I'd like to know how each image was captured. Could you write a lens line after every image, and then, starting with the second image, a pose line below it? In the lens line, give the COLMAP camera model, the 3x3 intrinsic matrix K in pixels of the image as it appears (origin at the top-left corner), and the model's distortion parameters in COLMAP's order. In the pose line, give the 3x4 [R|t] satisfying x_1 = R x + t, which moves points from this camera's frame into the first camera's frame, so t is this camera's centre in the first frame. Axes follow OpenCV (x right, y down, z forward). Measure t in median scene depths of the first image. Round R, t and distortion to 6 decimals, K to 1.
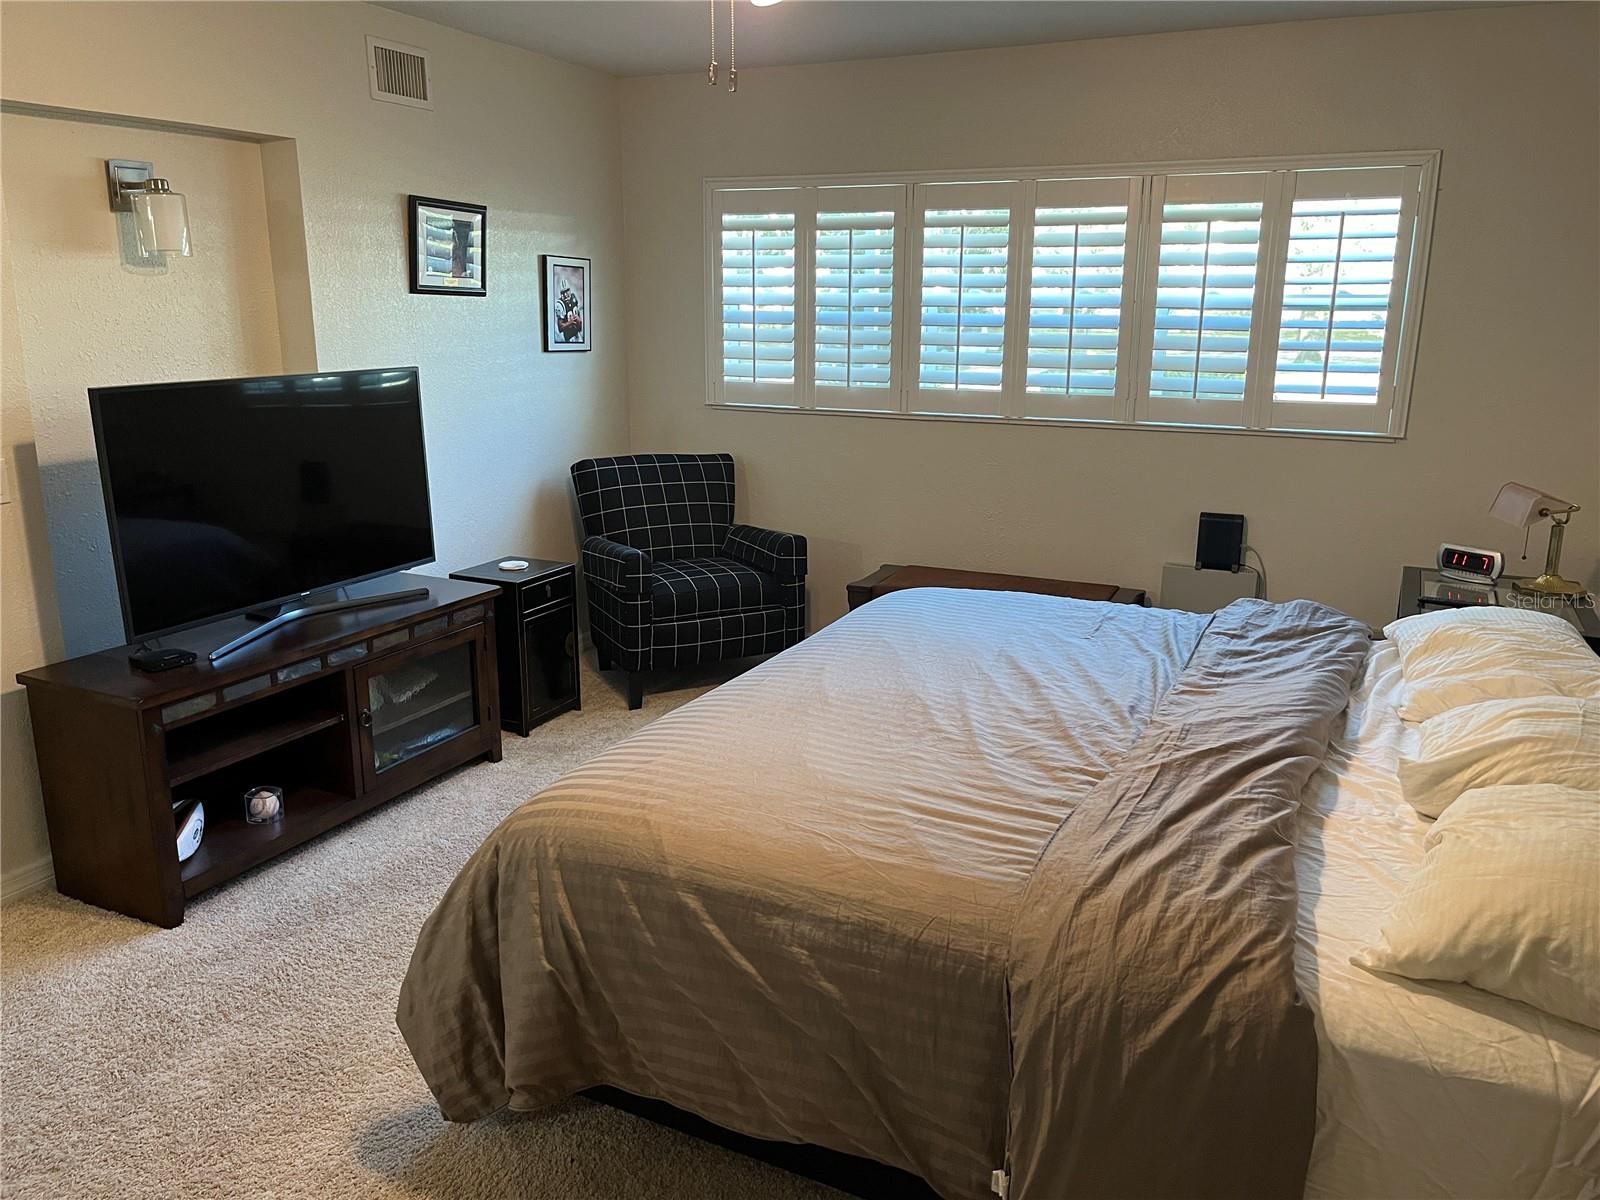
lens RADIAL K [[1217.3, 0, 793.2], [0, 1217.3, 601.9], [0, 0, 1]] dist [0.038907, -0.018933]
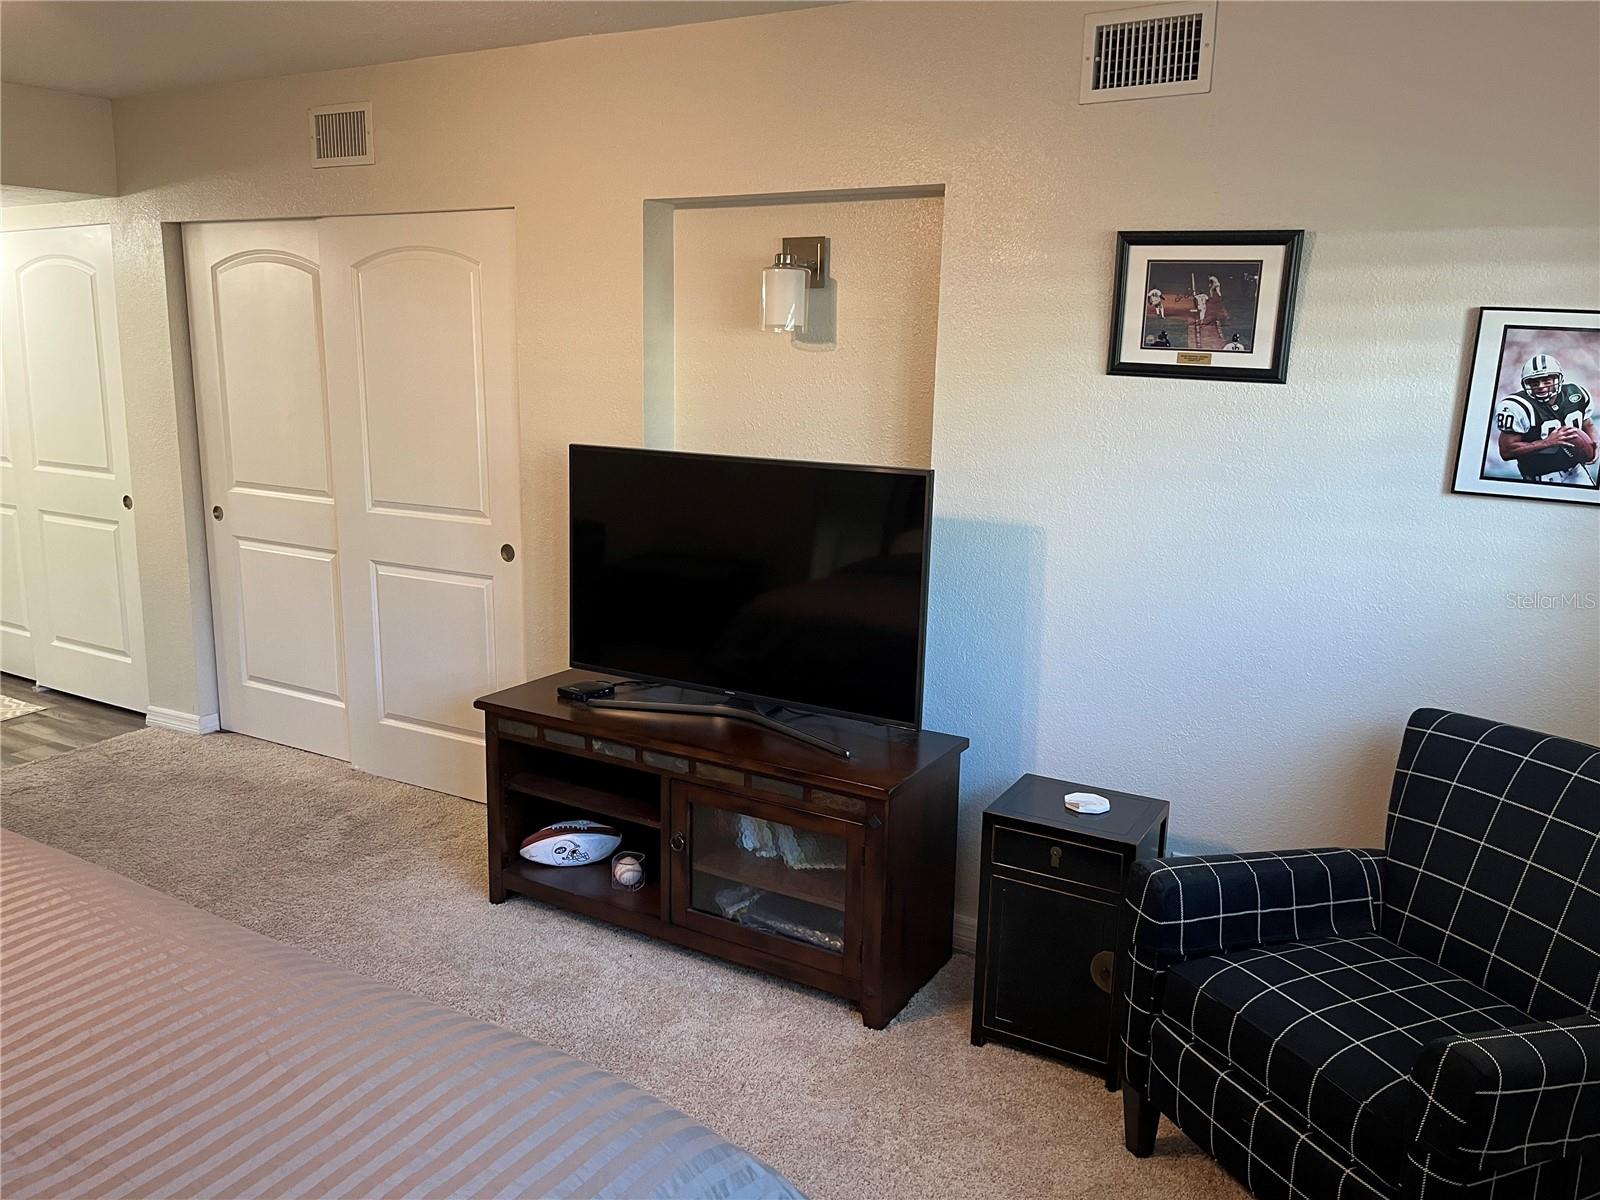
lens RADIAL K [[1217.3, 0, 792.9], [0, 1217.3, 595.7], [0, 0, 1]] dist [0.038907, -0.018933]
pose [[-0.077430, 0.180538, -0.980515, 0.203575], [-0.269004, 0.943210, 0.194912, -0.114675], [0.960021, 0.278855, -0.024467, 0.456949]]
